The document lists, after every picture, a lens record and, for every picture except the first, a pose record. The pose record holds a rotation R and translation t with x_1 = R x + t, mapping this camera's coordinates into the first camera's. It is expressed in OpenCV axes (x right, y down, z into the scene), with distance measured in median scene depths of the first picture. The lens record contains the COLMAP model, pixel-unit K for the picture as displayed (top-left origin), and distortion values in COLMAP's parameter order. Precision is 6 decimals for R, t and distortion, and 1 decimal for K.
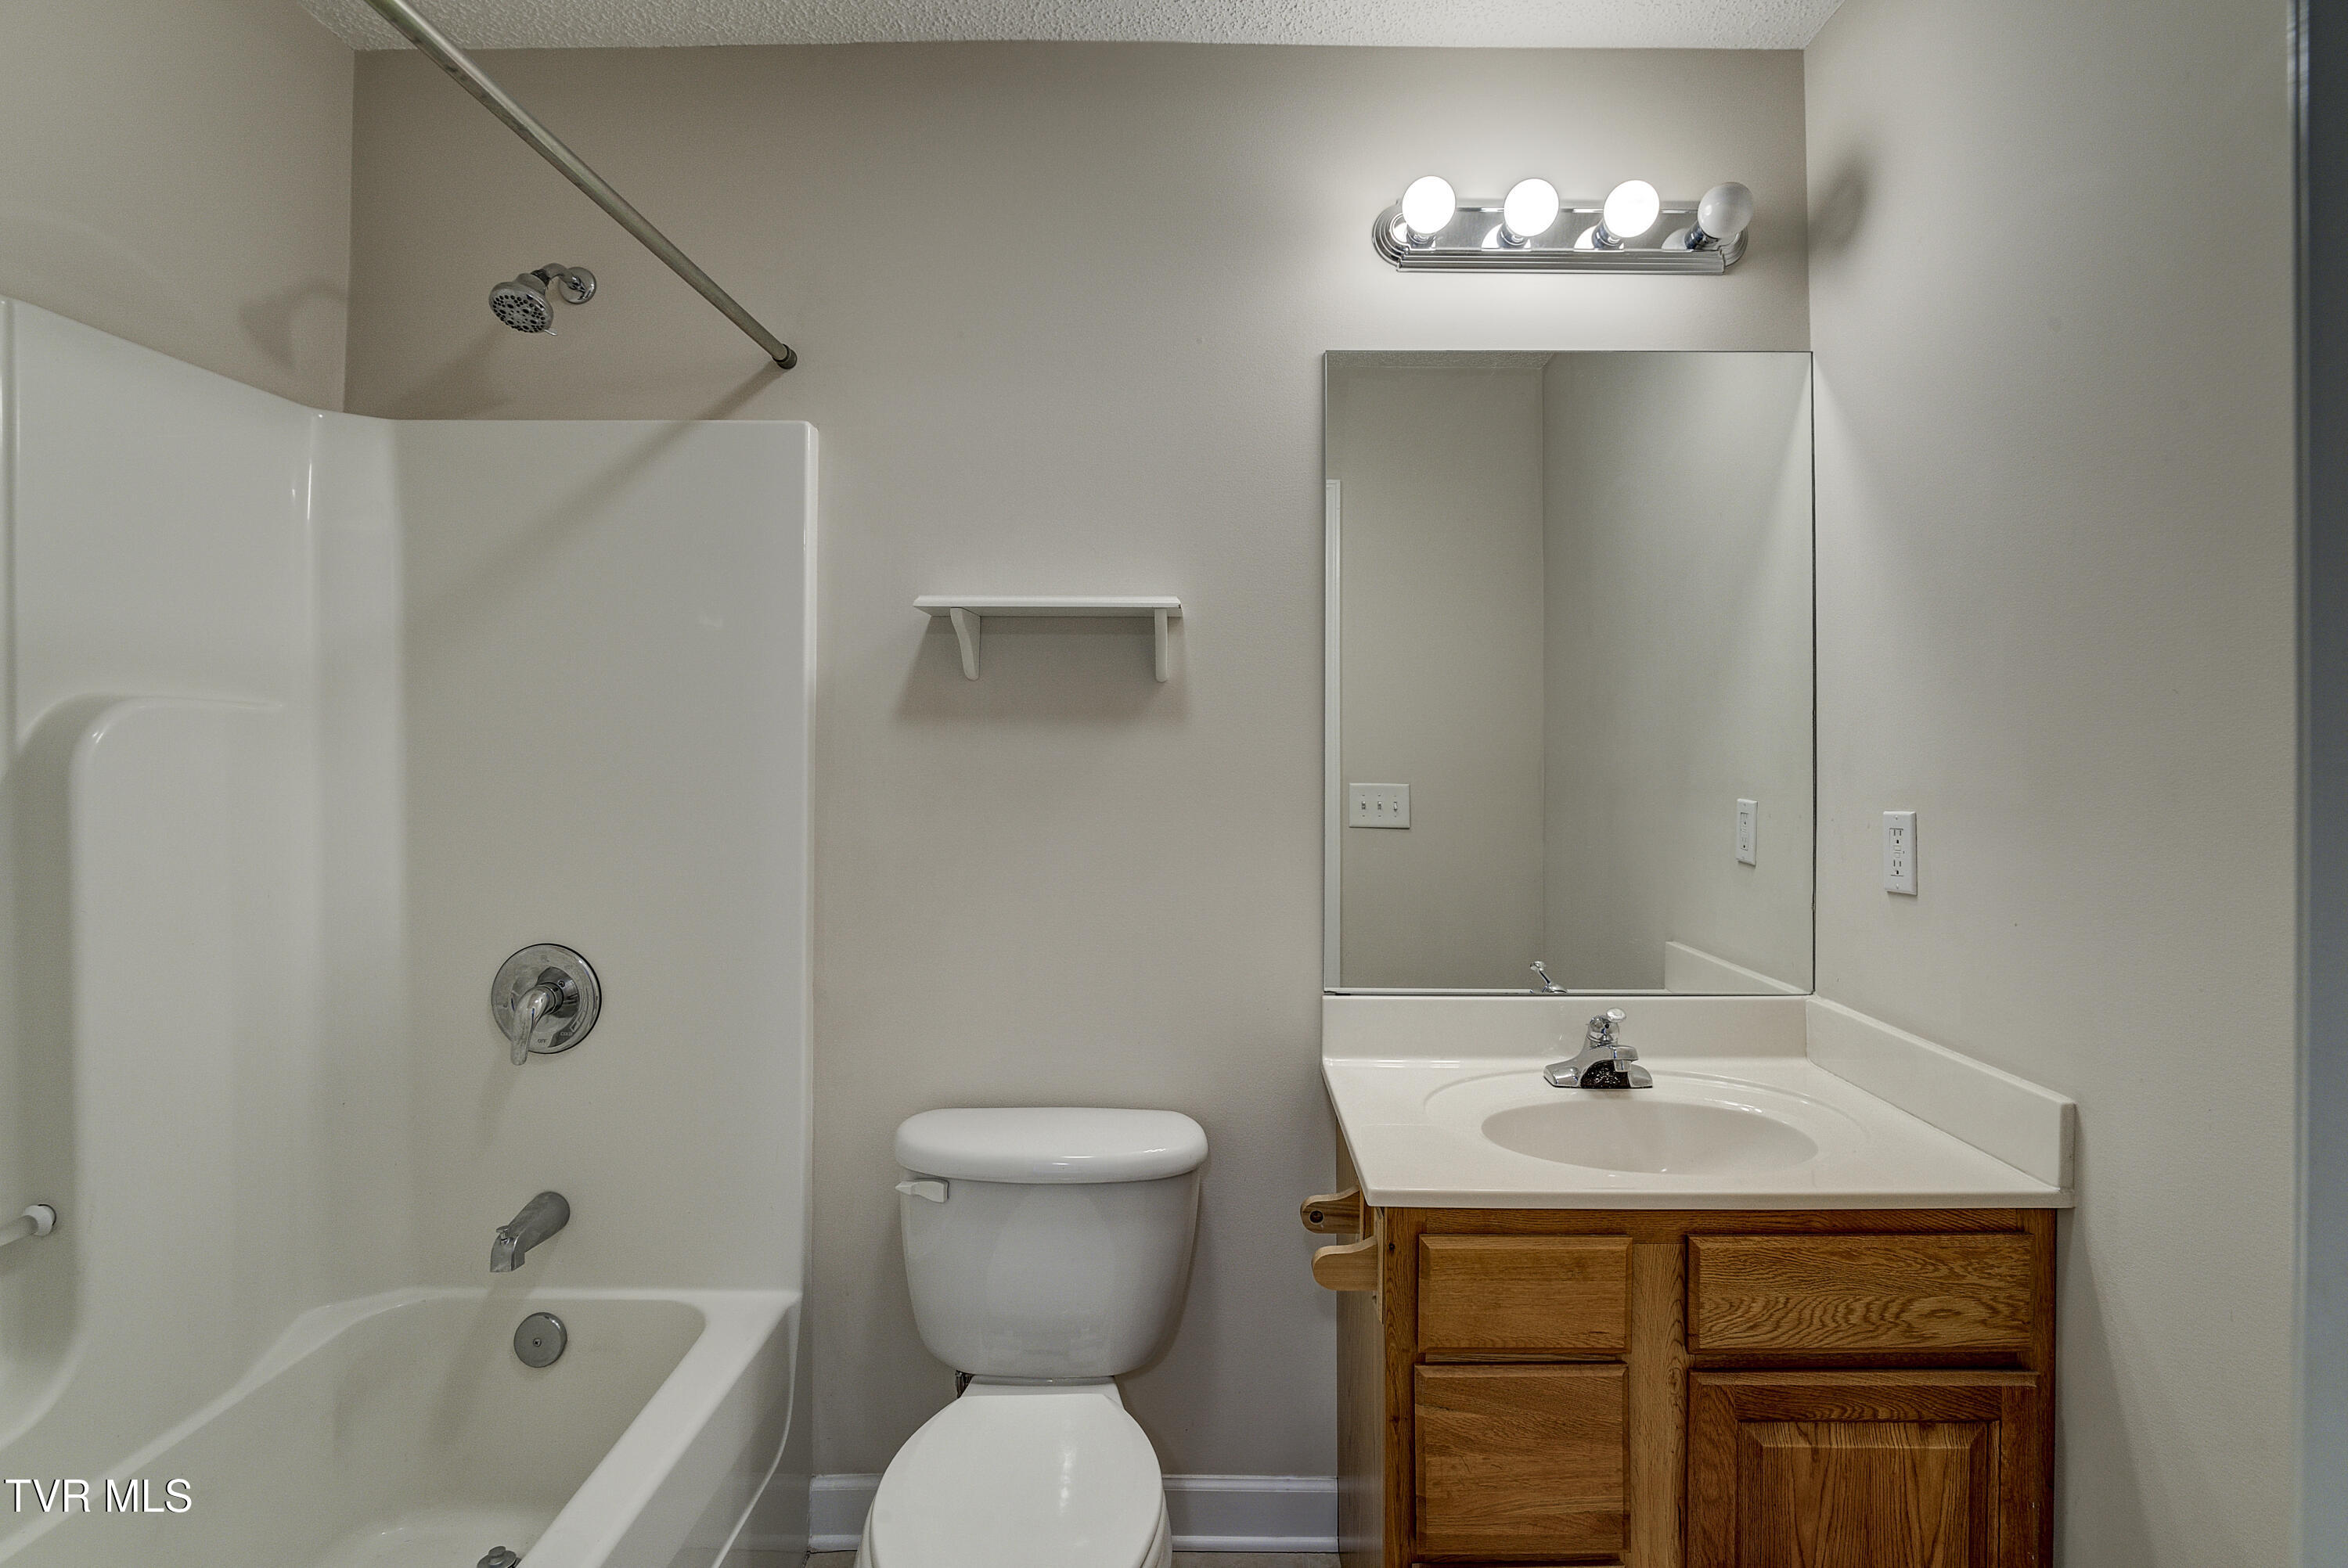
lens RADIAL K [[1015.9, 0, 1203.7], [0, 1015.9, 794.7], [0, 0, 1]] dist [-0.000858, -0.011223]
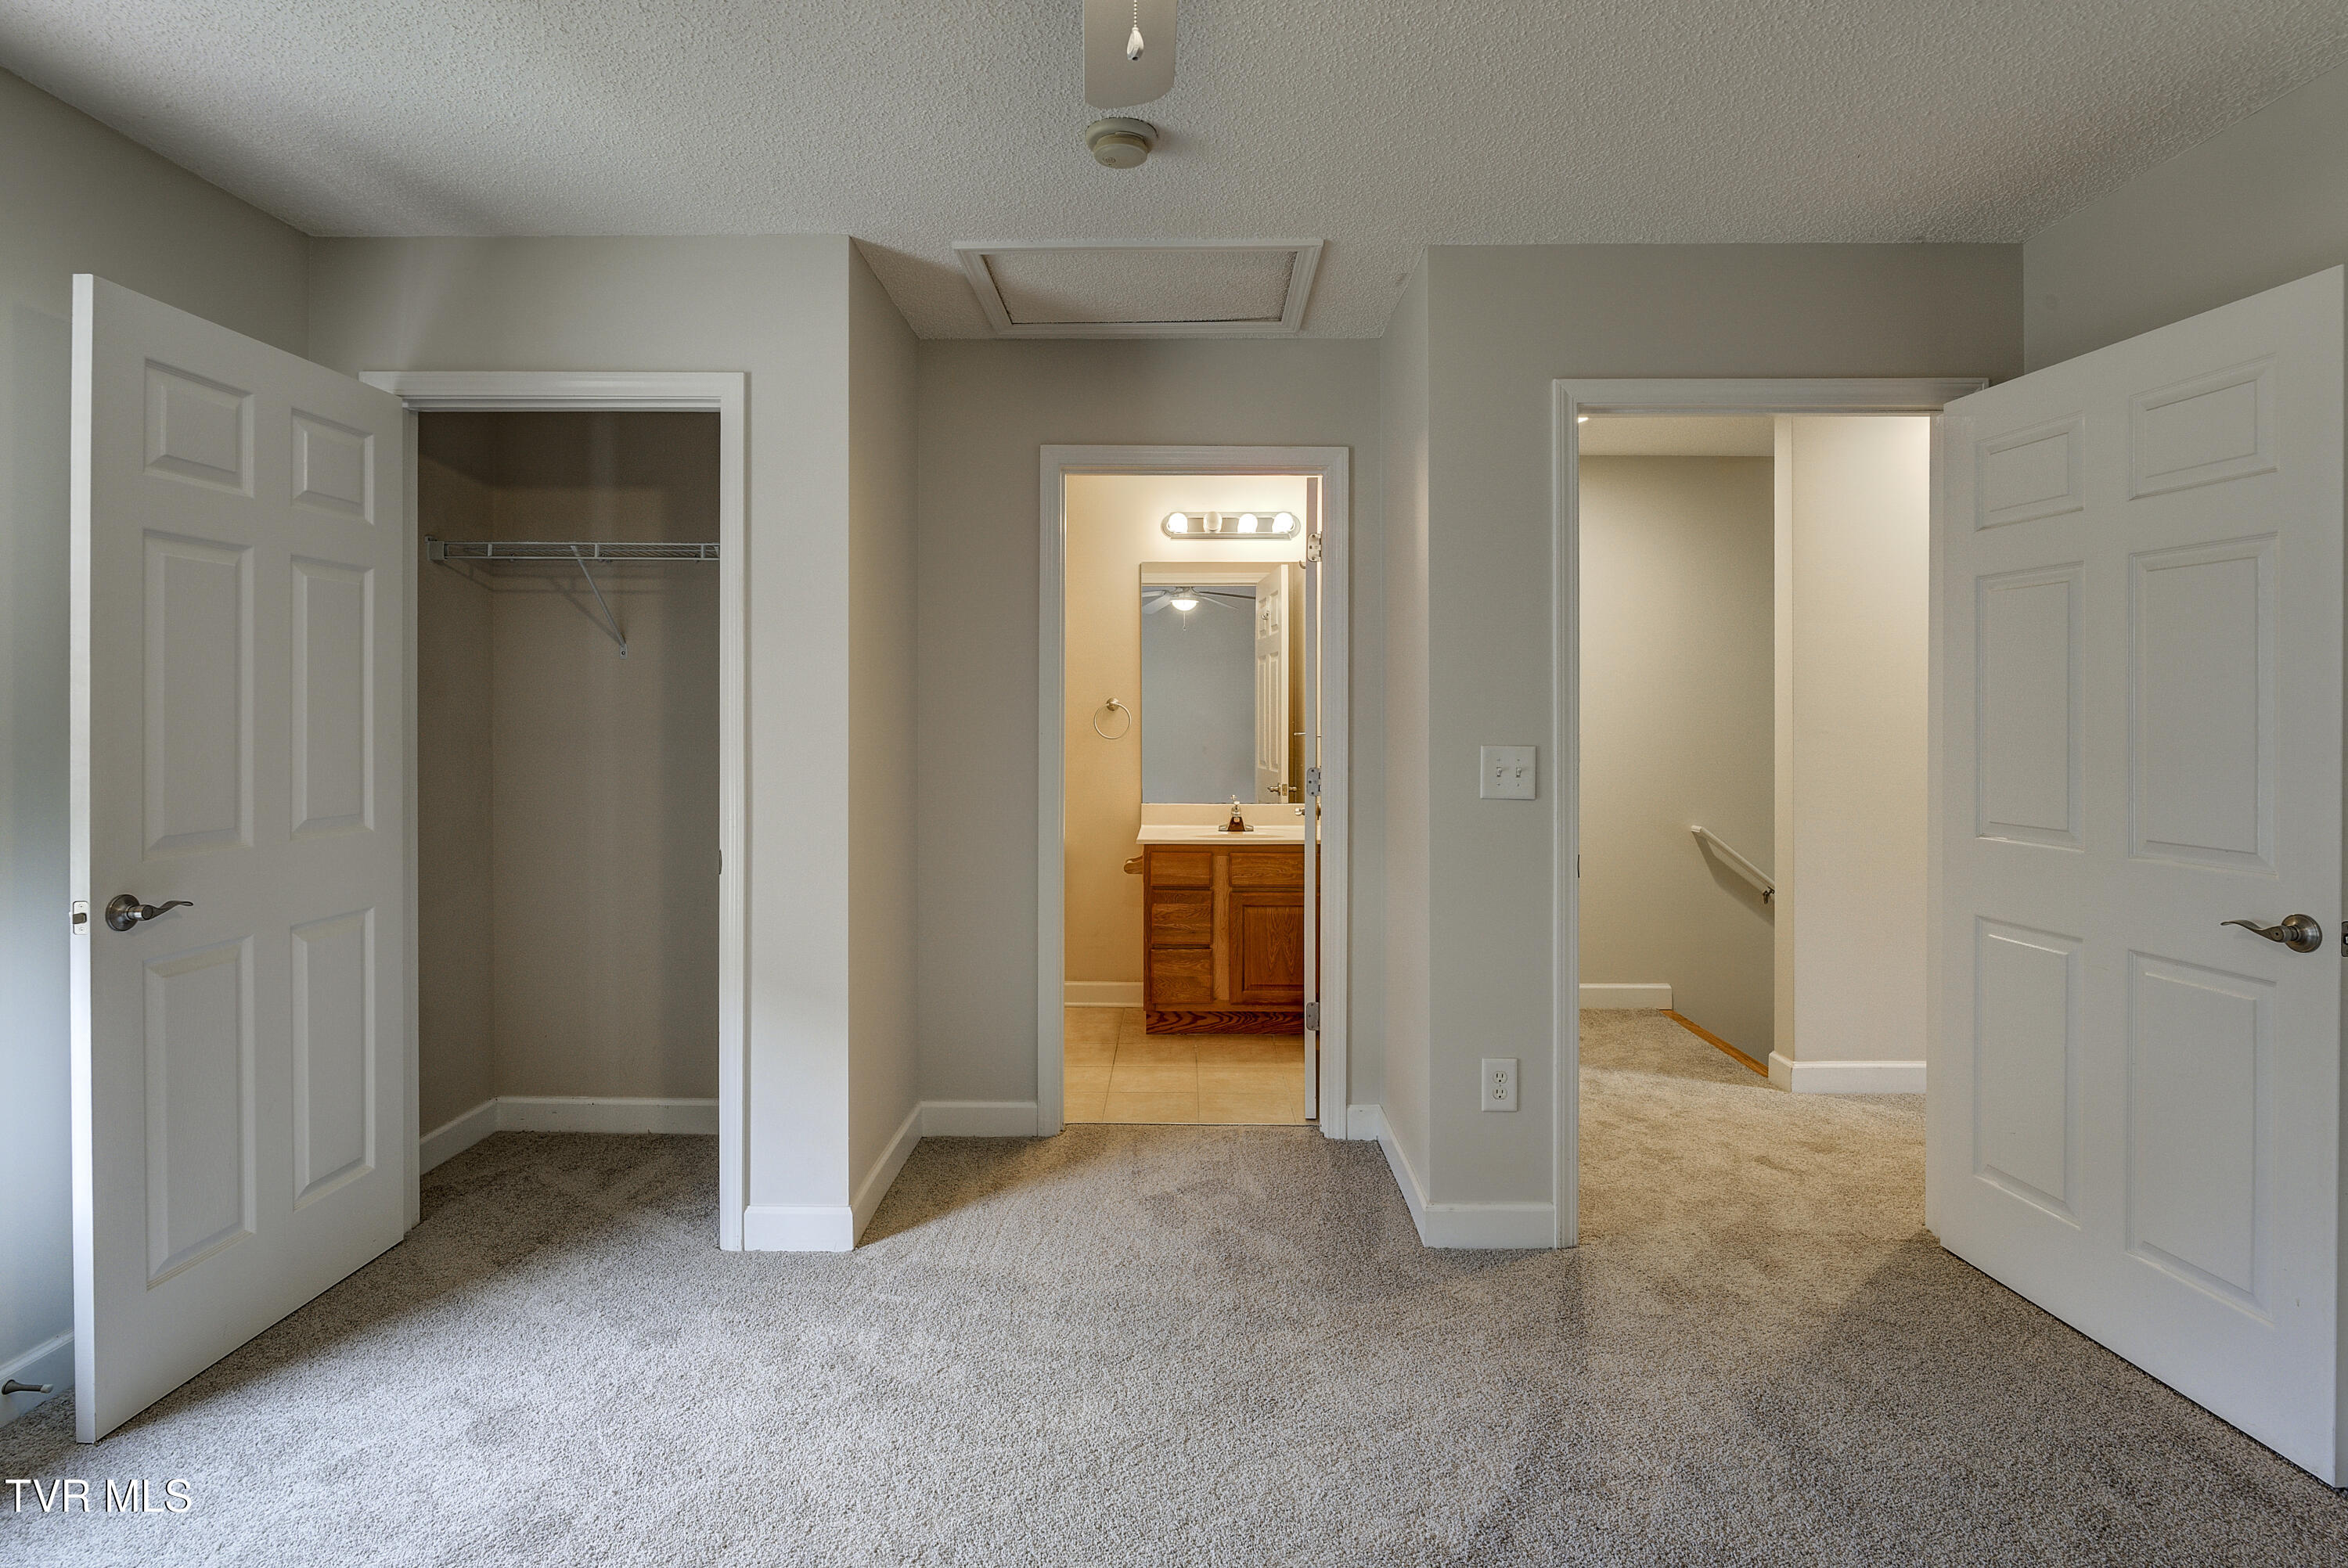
lens RADIAL K [[1097.2, 0, 1181.2], [0, 1097.2, 742.2], [0, 0, 1]] dist [-0.000695, -0.000174]
pose [[0.999978, 0.004325, 0.005056, 0.238694], [-0.004368, 0.999954, 0.008521, 0.012759], [-0.005019, -0.008543, 0.999951, -2.315103]]
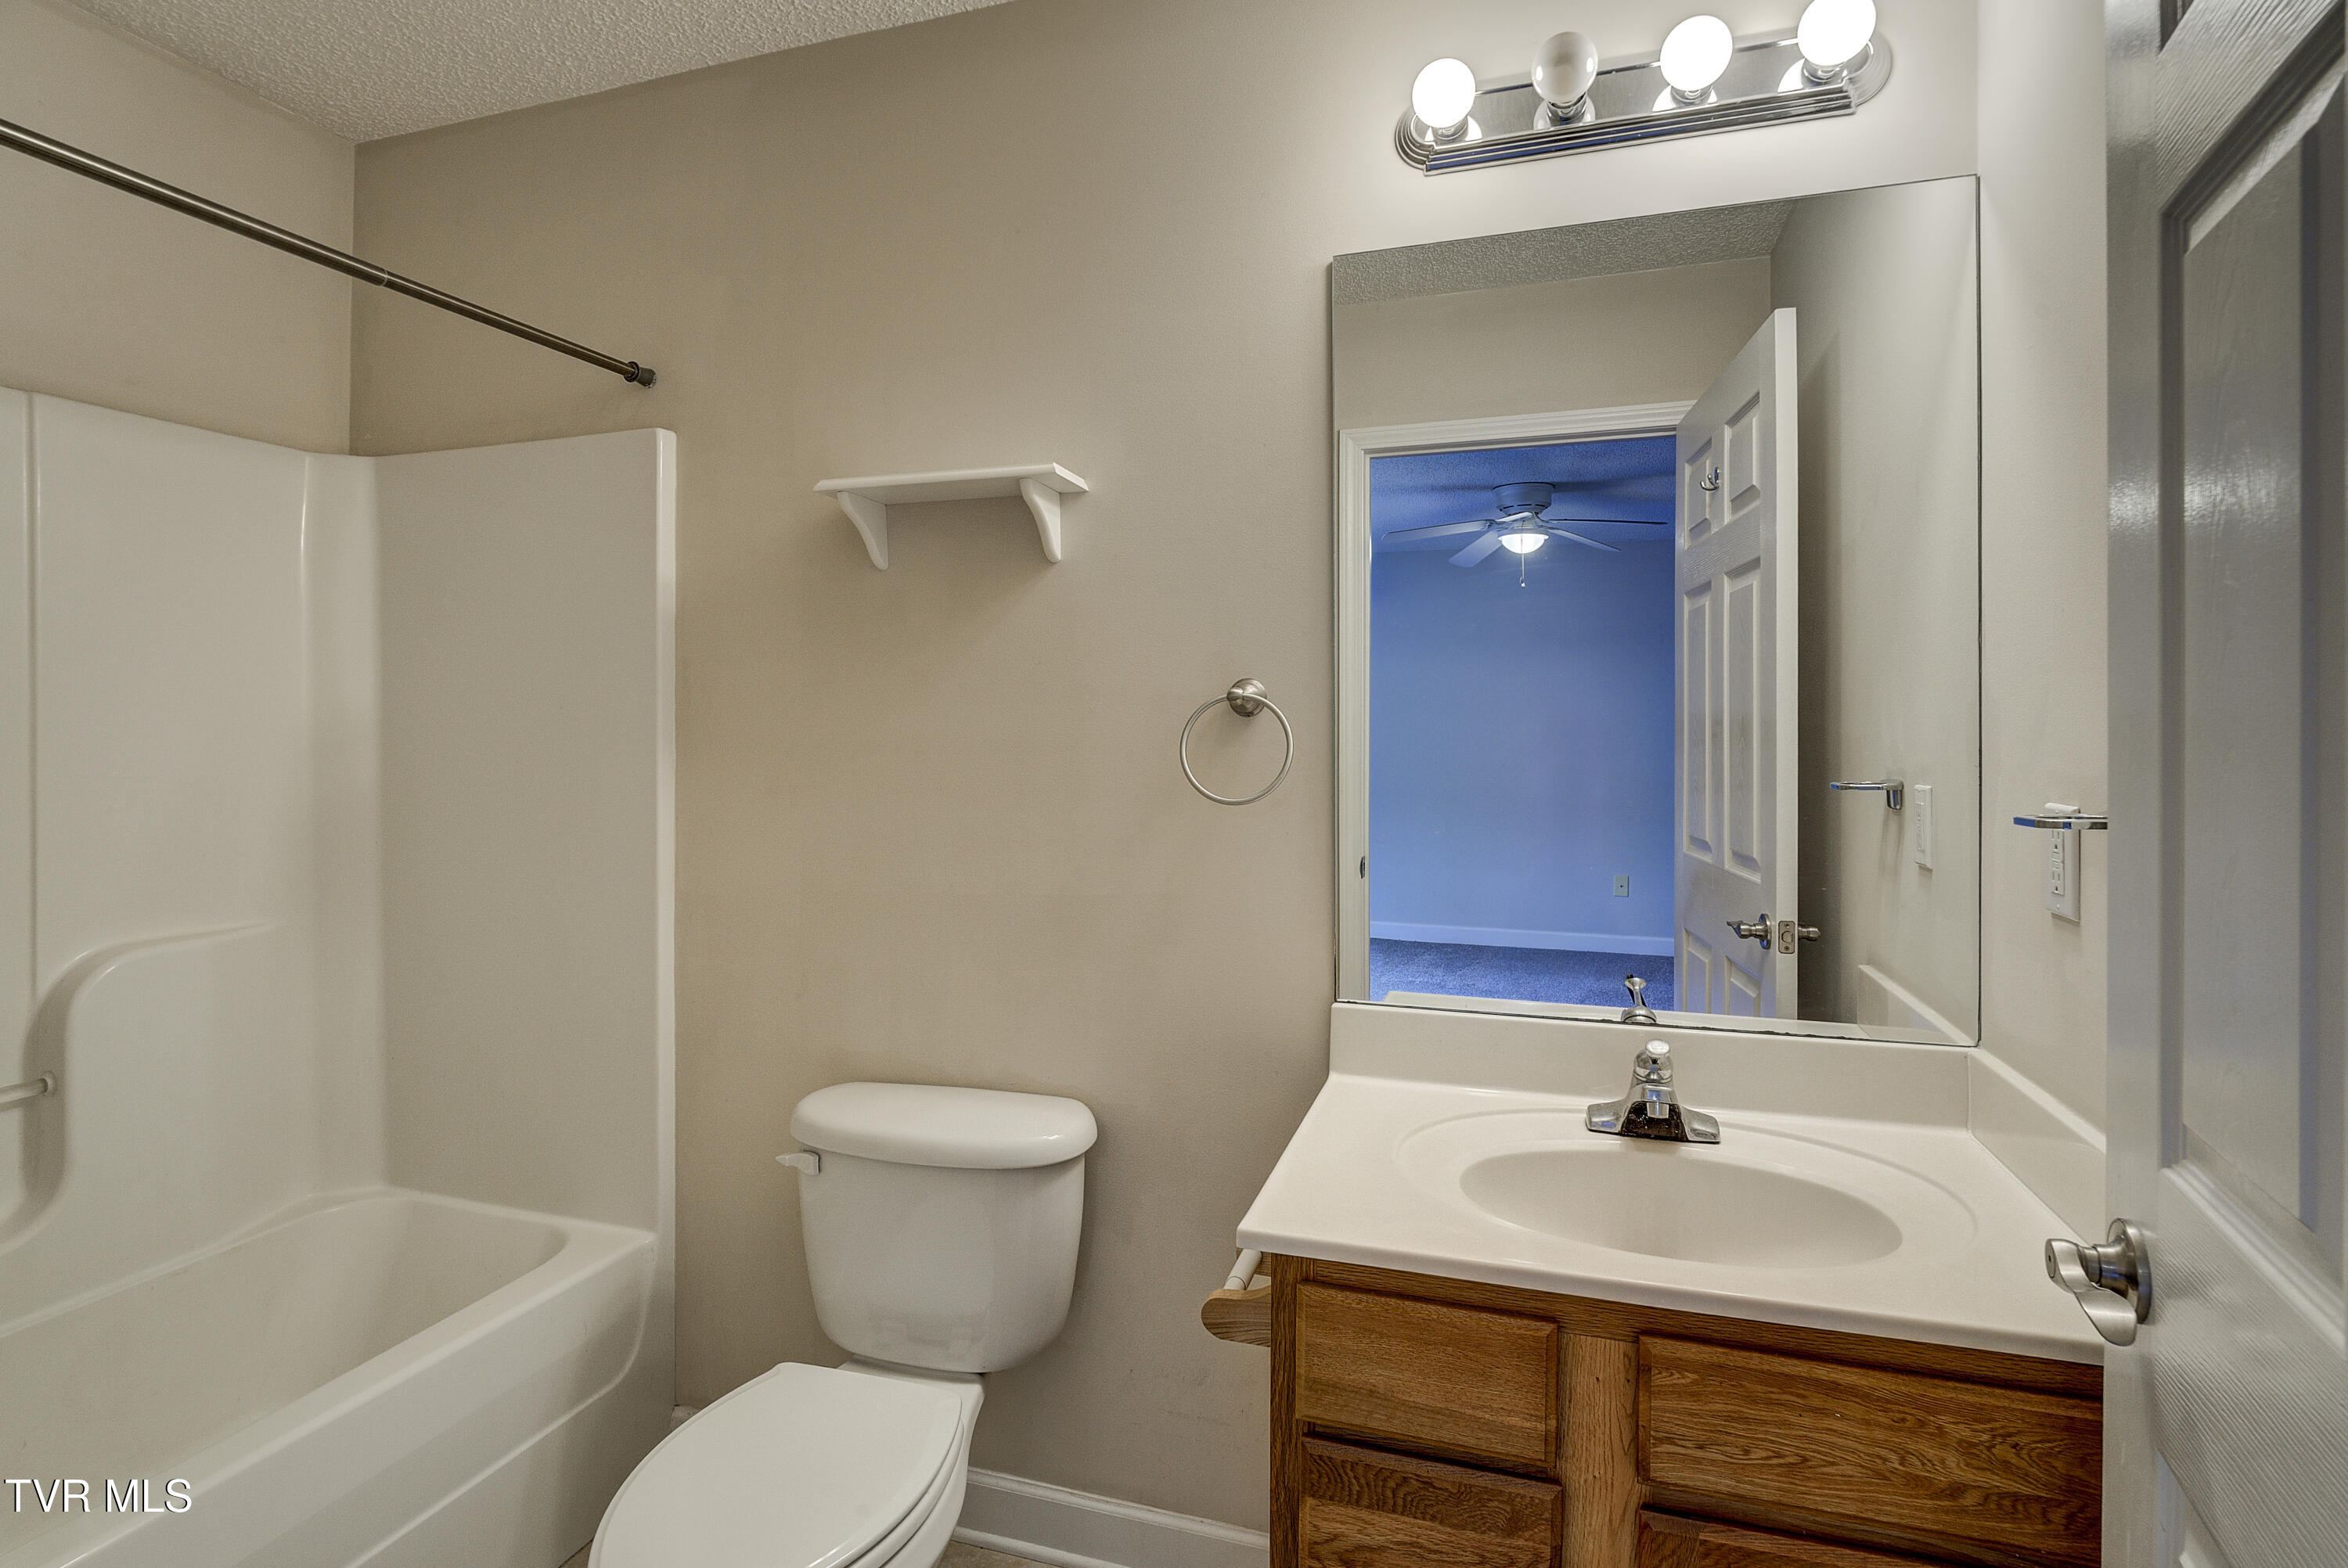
lens RADIAL K [[1097.2, 0, 1181.2], [0, 1097.2, 742.2], [0, 0, 1]] dist [-0.000695, -0.000174]
pose [[0.950405, 0.004372, -0.310986, 0.331836], [-0.006403, 0.999964, -0.005511, -0.022941], [0.310951, 0.007229, 0.950399, 0.047208]]
